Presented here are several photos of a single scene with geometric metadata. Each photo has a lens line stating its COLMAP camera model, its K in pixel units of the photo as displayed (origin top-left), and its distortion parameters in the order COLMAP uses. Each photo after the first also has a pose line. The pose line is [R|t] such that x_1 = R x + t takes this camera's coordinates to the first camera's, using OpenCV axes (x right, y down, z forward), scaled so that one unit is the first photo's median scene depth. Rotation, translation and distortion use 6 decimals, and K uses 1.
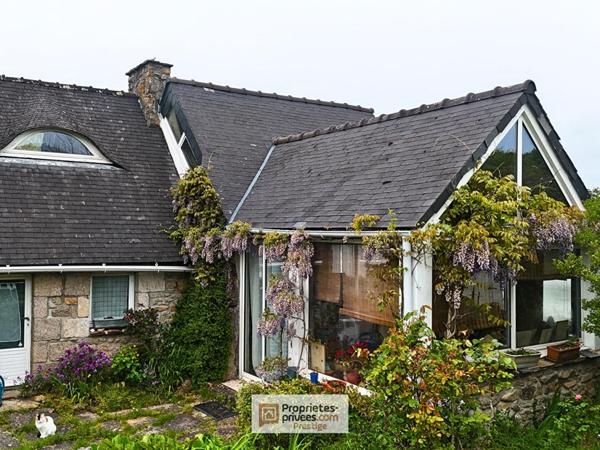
lens RADIAL K [[513.5, 0, 300.0], [0, 513.5, 225.0], [0, 0, 1]] dist [0.069790, -0.006464]
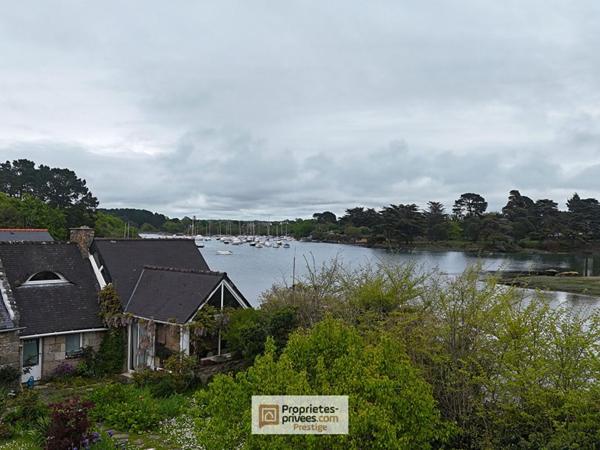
lens RADIAL K [[513.5, 0, 300.0], [0, 513.5, 225.0], [0, 0, 1]] dist [0.069790, -0.006464]
pose [[0.974858, 0.003710, 0.222796, 0.141519], [-0.004936, 0.999976, 0.004944, -0.468397], [-0.222772, -0.005920, 0.974853, -1.773027]]
